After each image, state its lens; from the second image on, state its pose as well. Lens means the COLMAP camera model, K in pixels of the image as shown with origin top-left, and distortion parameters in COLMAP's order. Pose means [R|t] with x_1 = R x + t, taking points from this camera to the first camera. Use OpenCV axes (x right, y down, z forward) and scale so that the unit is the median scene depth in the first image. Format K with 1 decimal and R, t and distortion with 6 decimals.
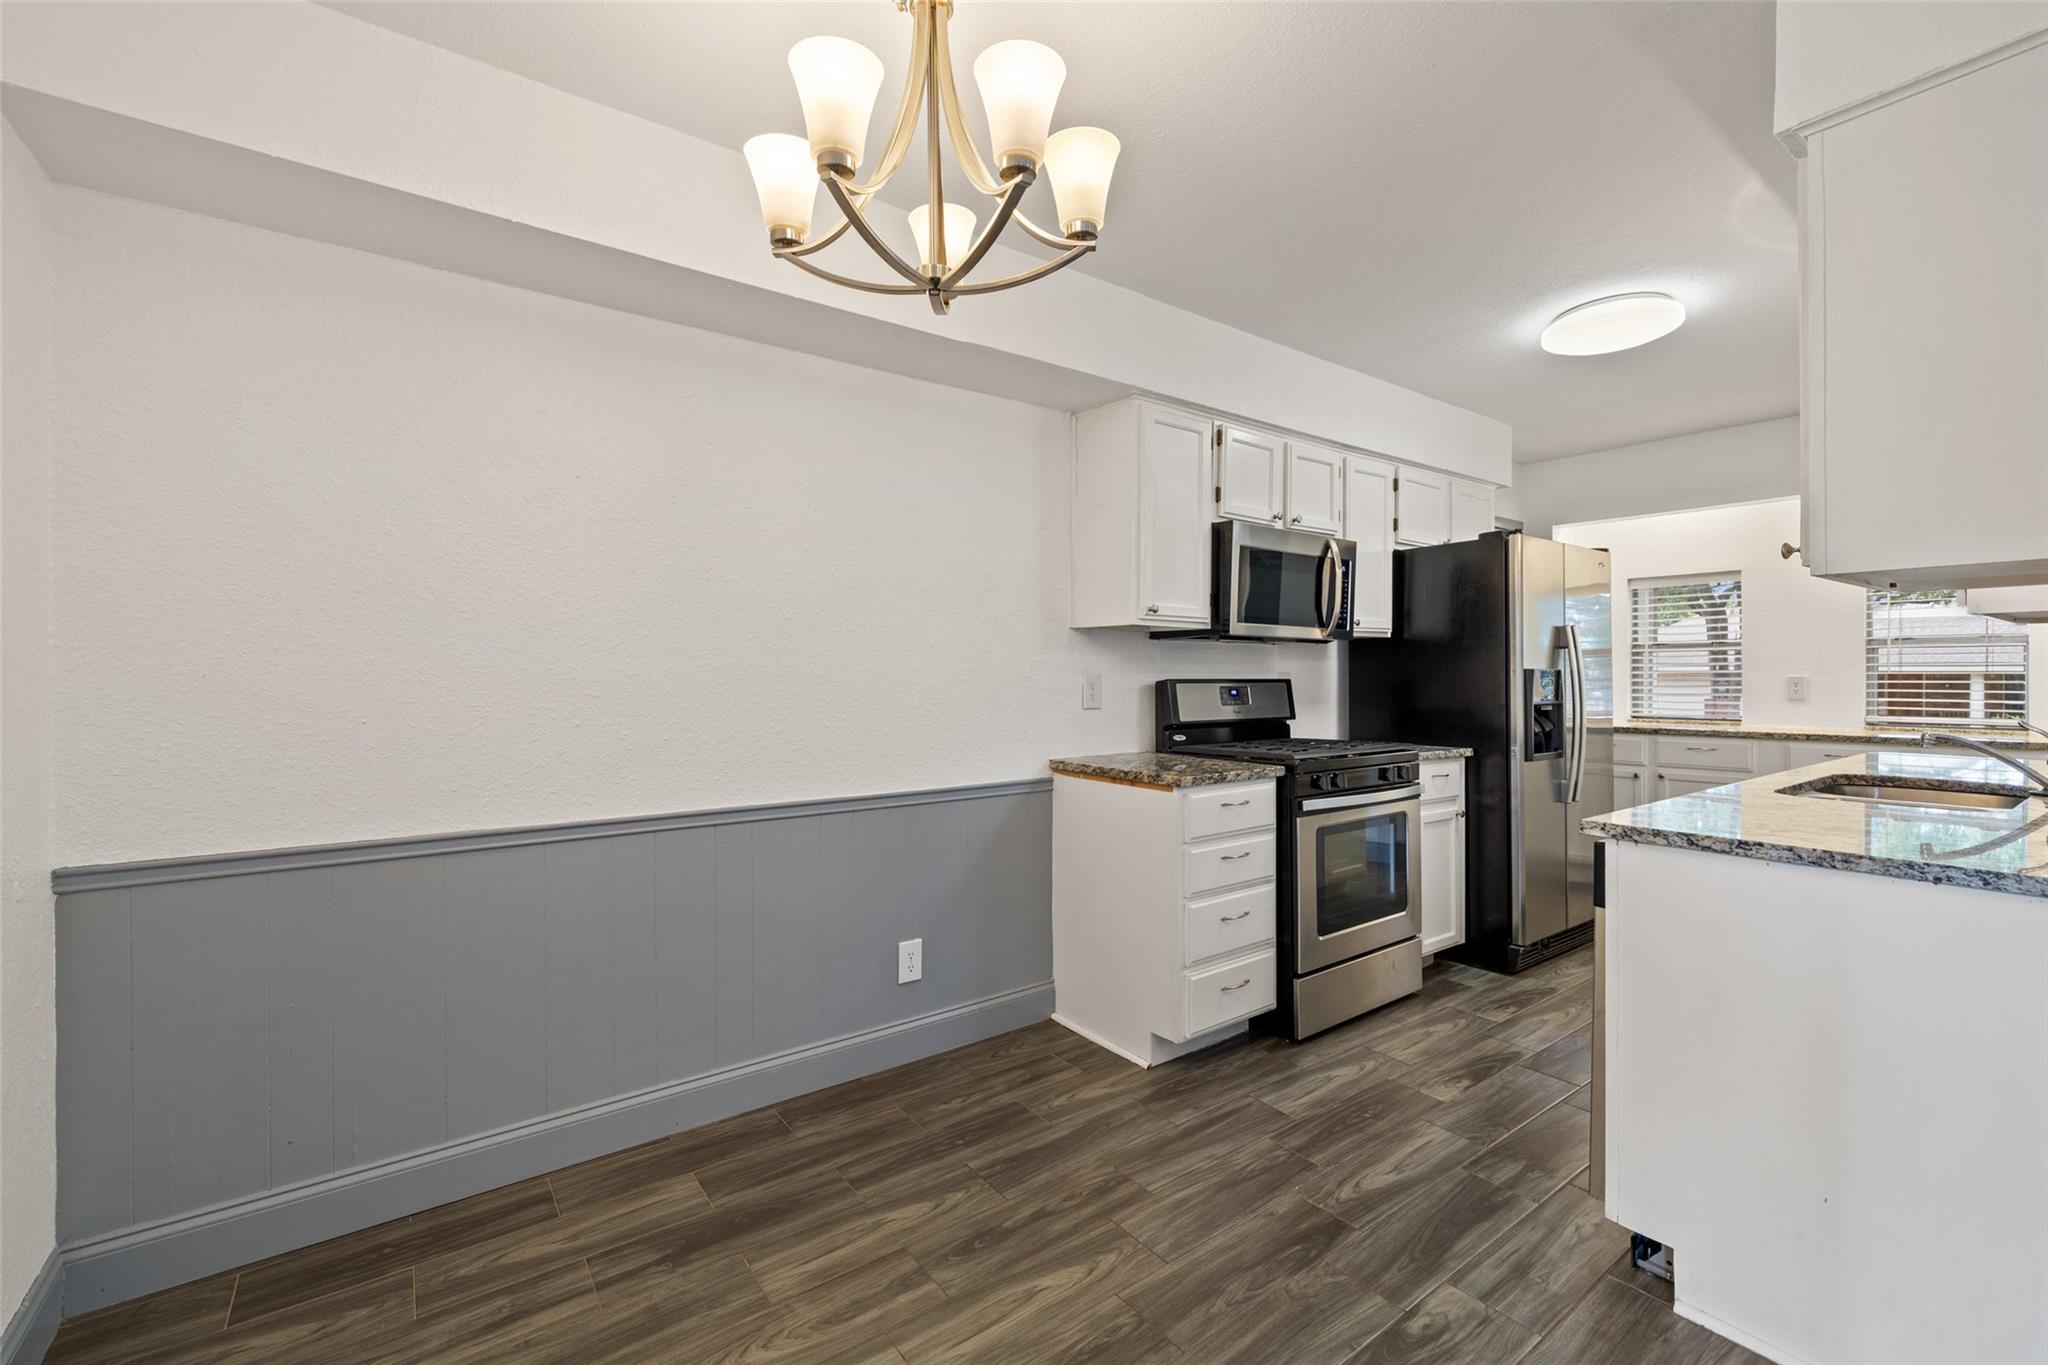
lens RADIAL K [[867.0, 0, 1025.8], [0, 867.0, 677.4], [0, 0, 1]] dist [0.002035, 0.000321]
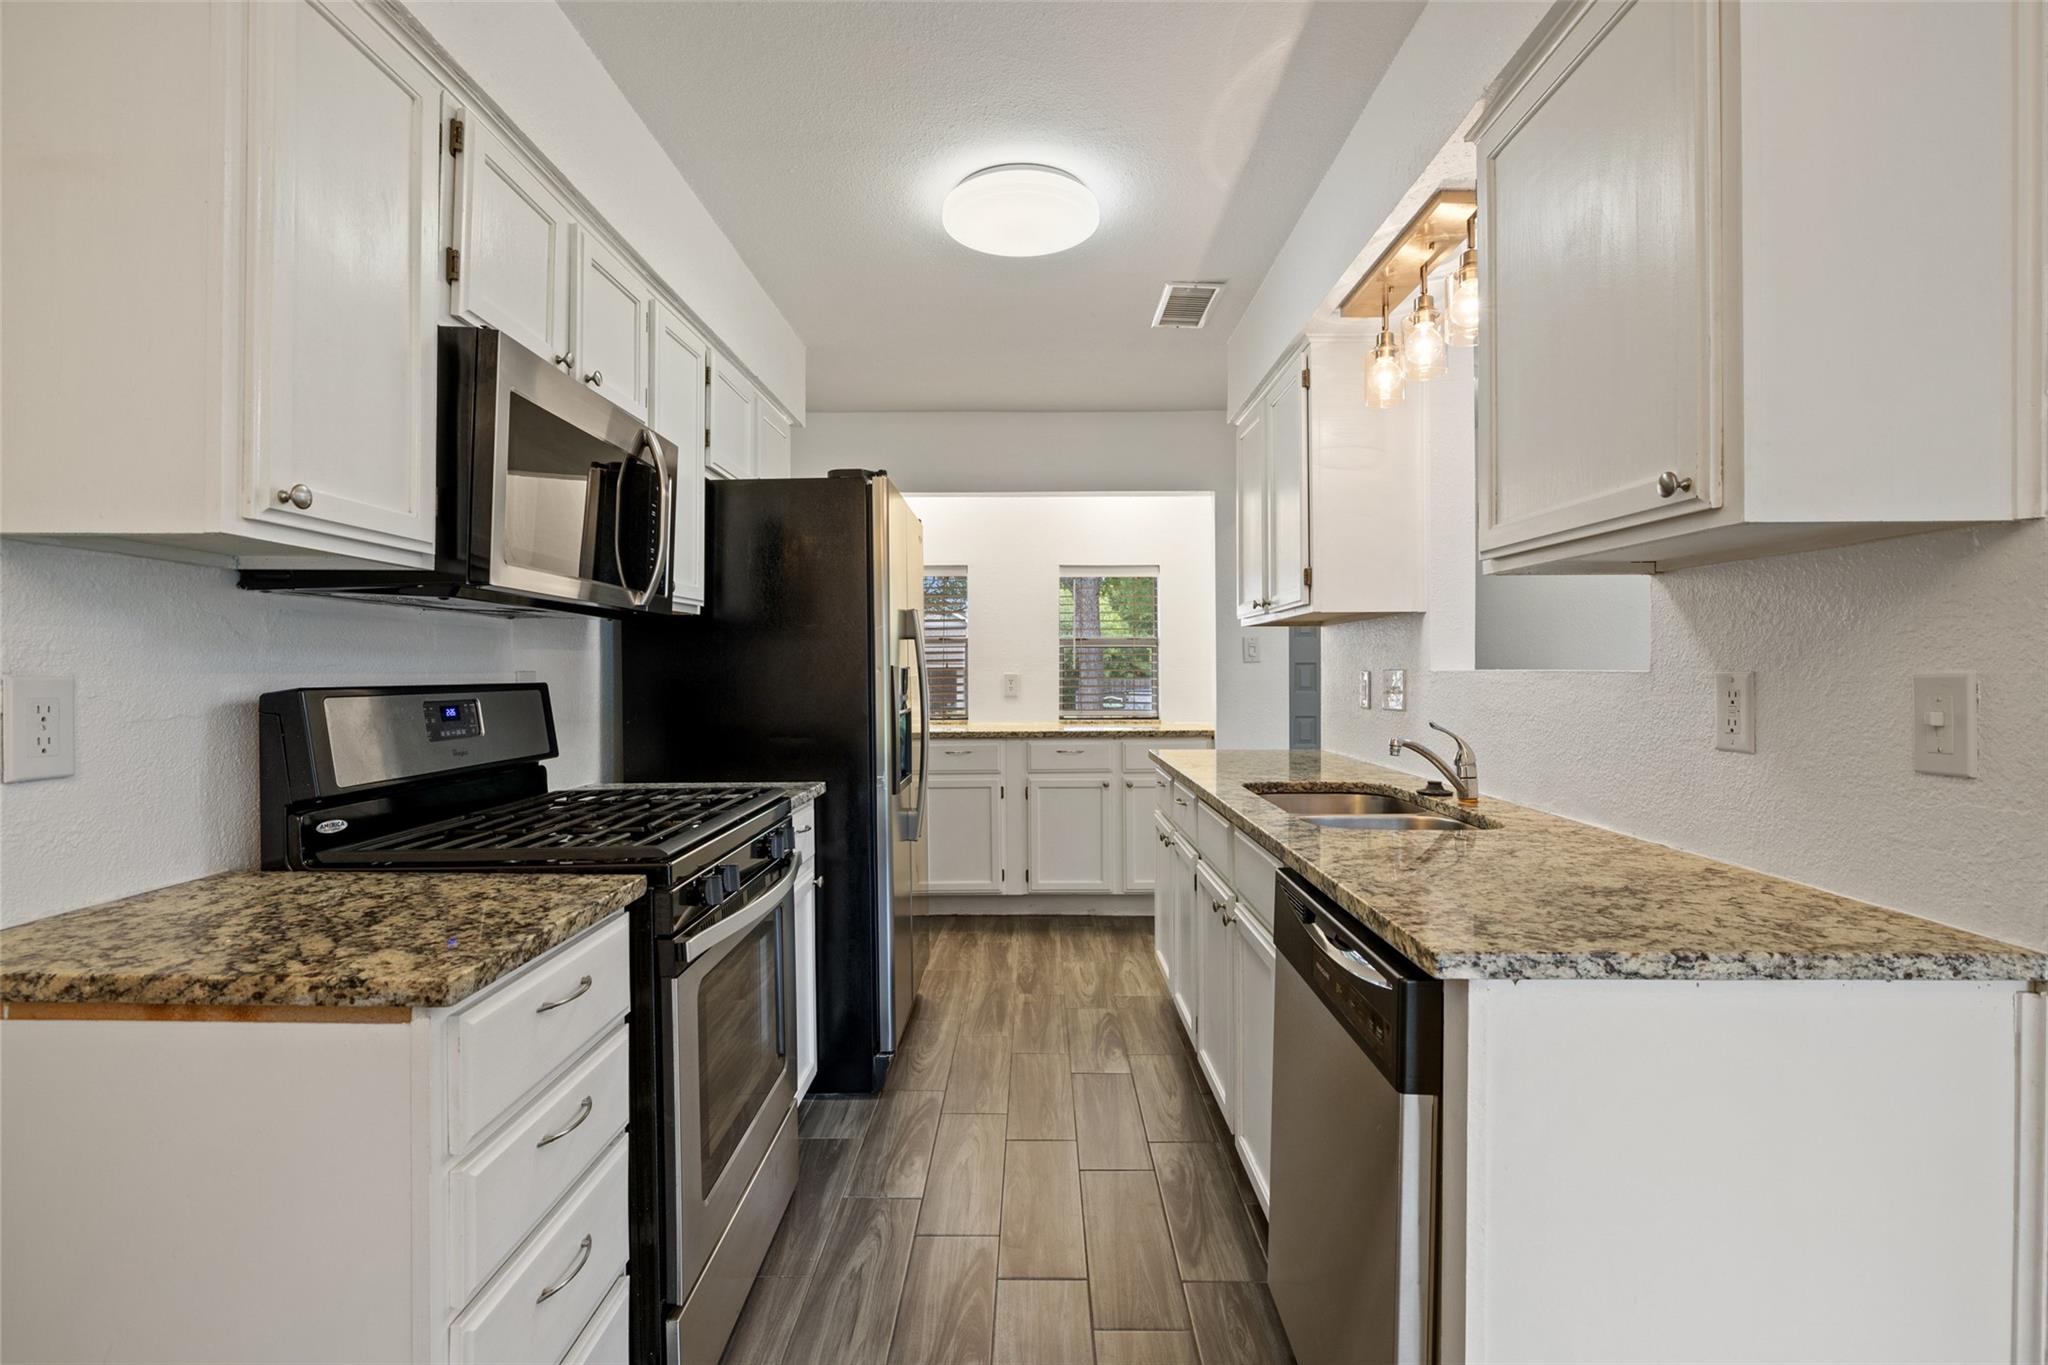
lens RADIAL K [[946.5, 0, 1019.1], [0, 946.5, 673.4], [0, 0, 1]] dist [-0.006925, 0.000738]
pose [[0.604802, -0.003260, 0.796369, 0.015381], [0.004071, 0.999991, 0.001001, -0.004355], [-0.796366, 0.002637, 0.604810, 0.494647]]
